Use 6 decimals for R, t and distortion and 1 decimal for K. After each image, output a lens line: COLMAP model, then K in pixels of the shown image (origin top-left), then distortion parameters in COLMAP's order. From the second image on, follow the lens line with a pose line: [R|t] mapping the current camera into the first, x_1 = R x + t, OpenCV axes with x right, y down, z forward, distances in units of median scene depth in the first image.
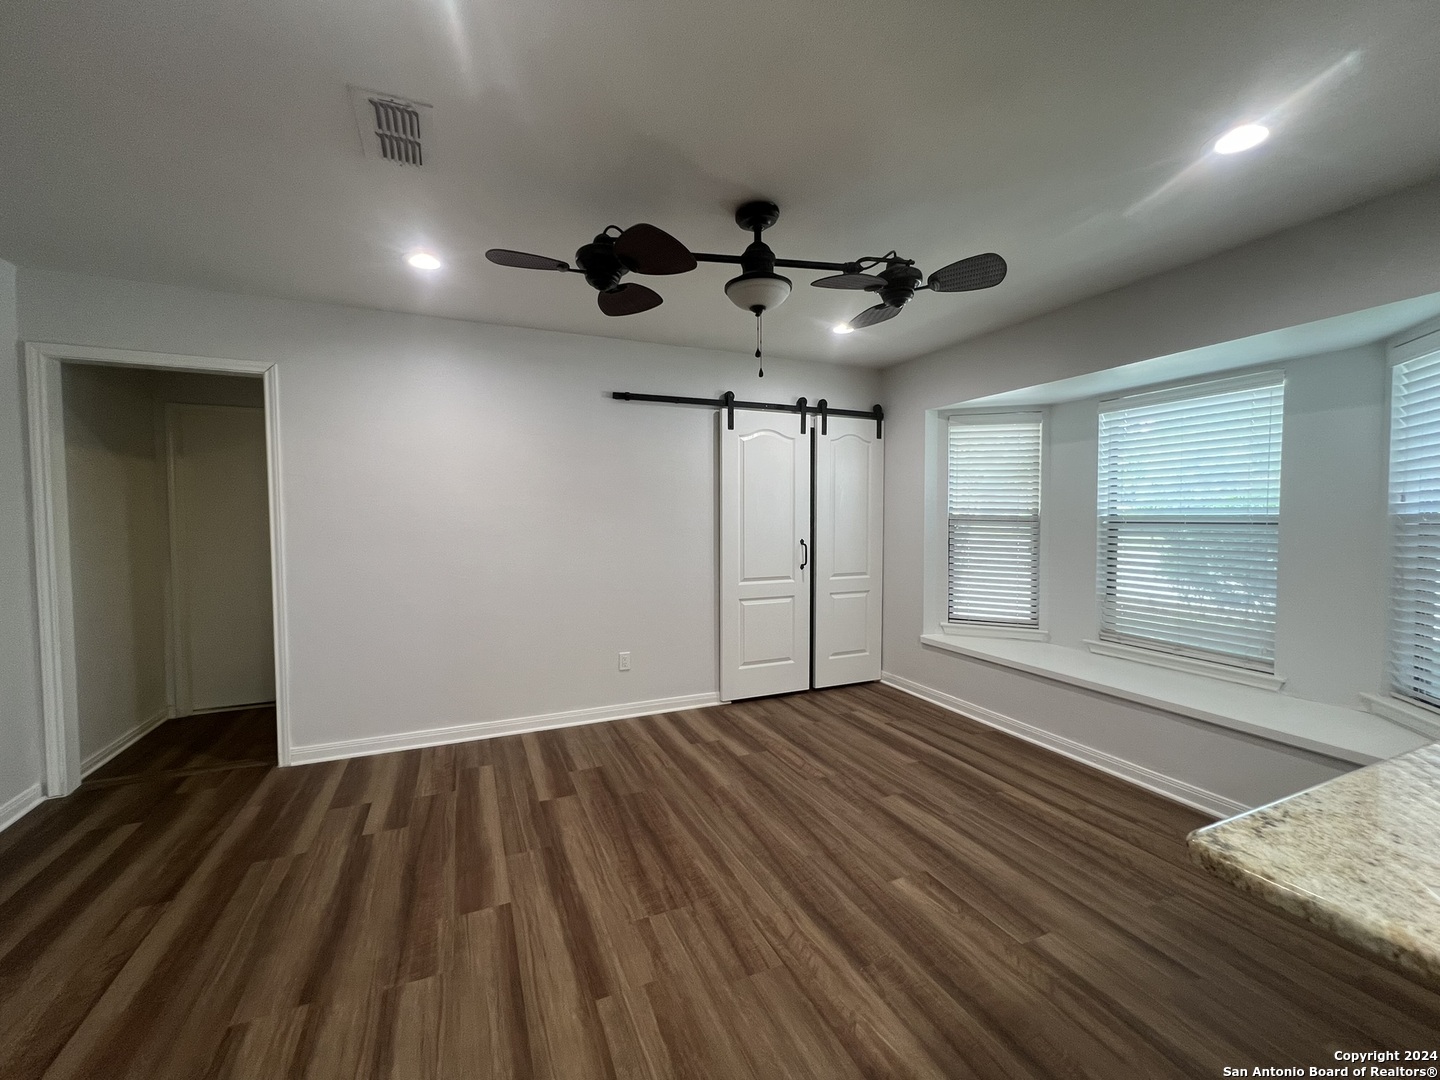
lens RADIAL K [[582.9, 0, 711.8], [0, 582.9, 537.4], [0, 0, 1]] dist [-0.002757, 0.000838]
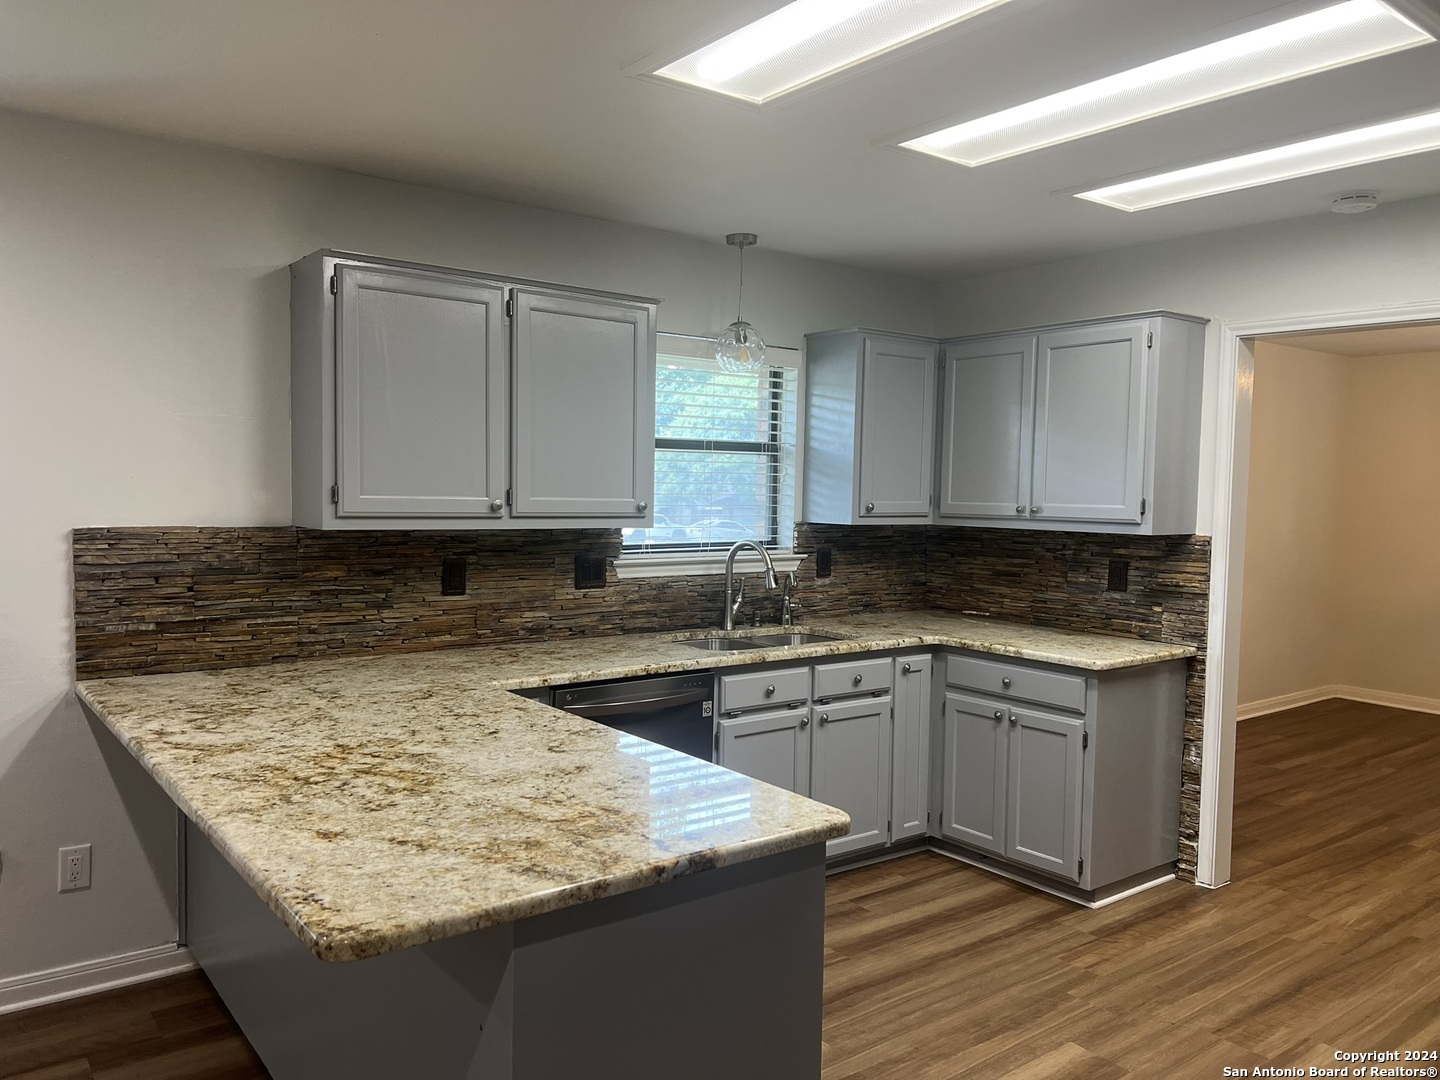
lens RADIAL K [[1084.6, 0, 714.4], [0, 1084.6, 550.3], [0, 0, 1]] dist [0.054695, -0.056270]
pose [[-0.242381, -0.056599, 0.968529, -0.220514], [0.019218, 0.997821, 0.063120, -0.047402], [-0.969991, 0.033913, -0.240766, 0.170398]]
